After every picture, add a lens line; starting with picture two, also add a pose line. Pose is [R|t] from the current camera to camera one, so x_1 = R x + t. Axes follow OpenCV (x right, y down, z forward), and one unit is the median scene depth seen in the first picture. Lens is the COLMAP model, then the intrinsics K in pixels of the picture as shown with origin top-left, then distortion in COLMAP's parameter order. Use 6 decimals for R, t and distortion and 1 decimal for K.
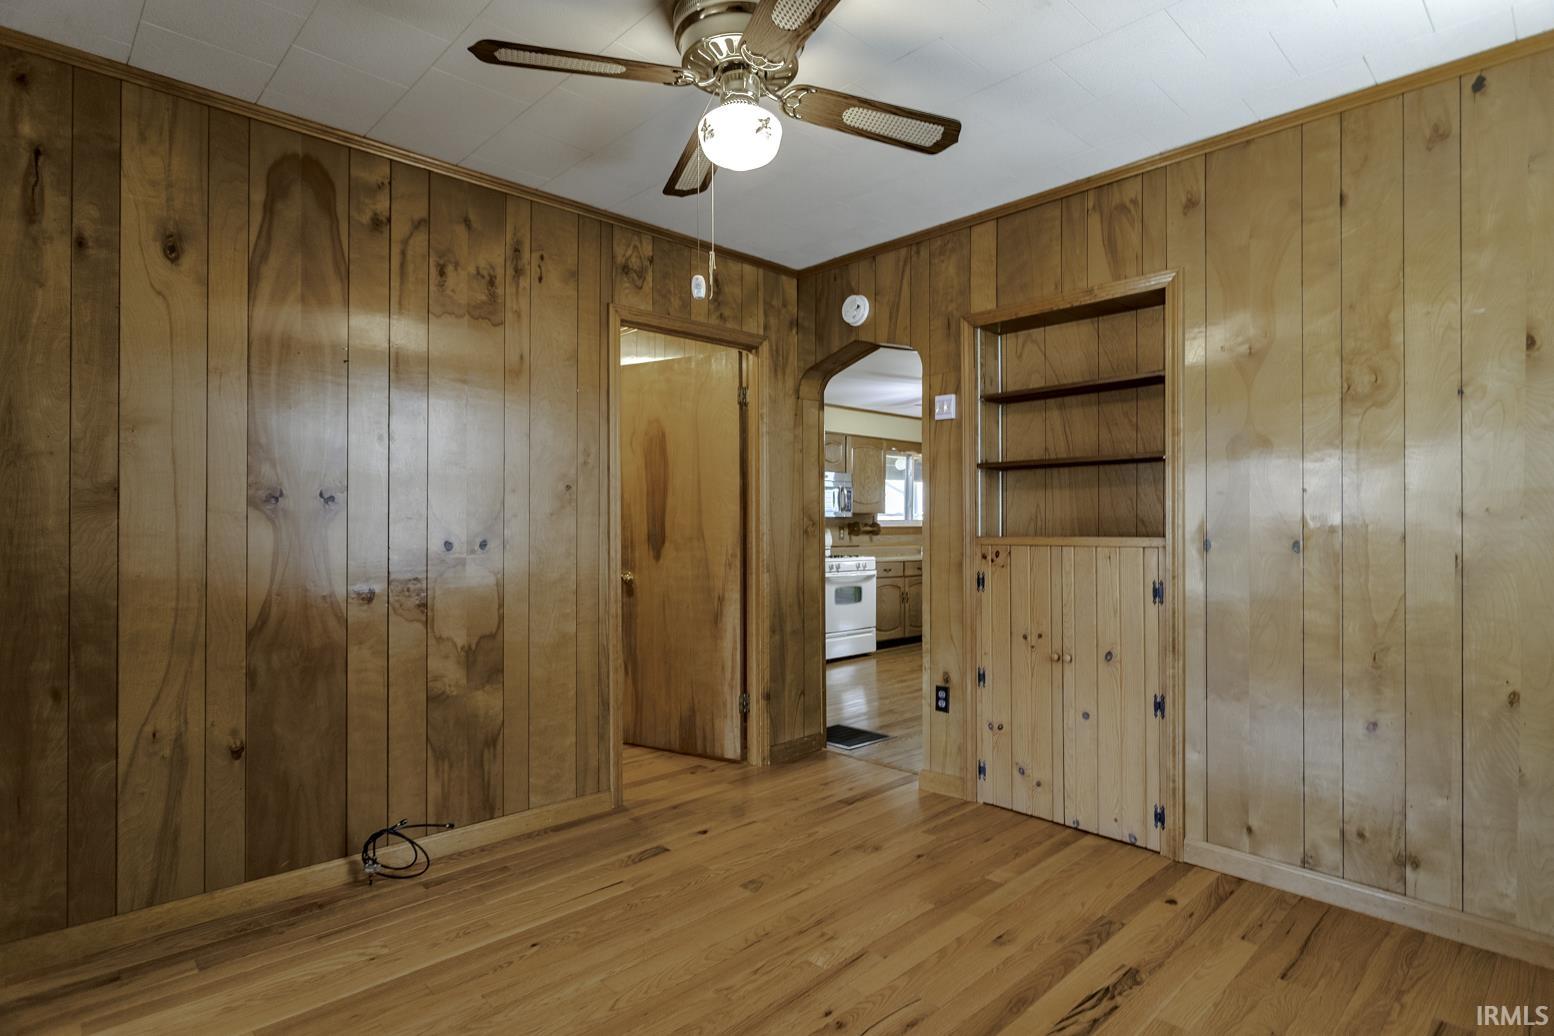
lens RADIAL K [[794.1, 0, 781.9], [0, 794.1, 523.4], [0, 0, 1]] dist [-0.004654, 0.000594]
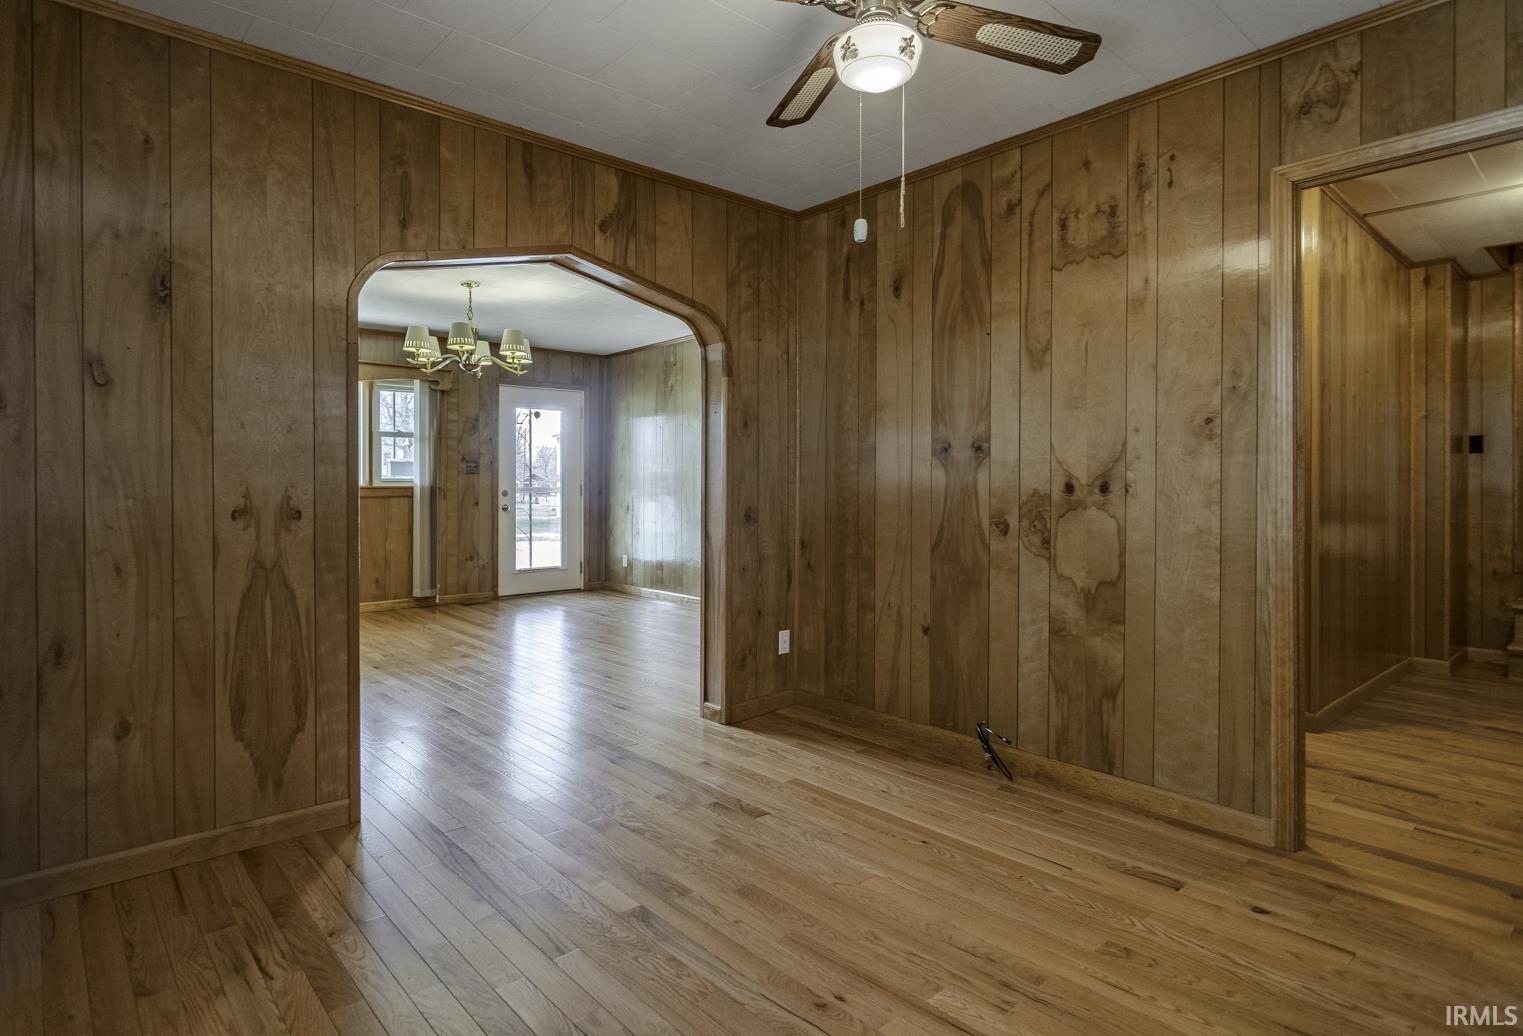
lens RADIAL K [[865.1, 0, 777.5], [0, 865.1, 480.0], [0, 0, 1]] dist [-0.003829, 0.000247]
pose [[-0.042663, -0.002020, -0.999087, 0.726679], [0.001429, 0.999997, -0.002083, 0.019690], [0.999089, -0.001516, -0.042659, 0.673719]]
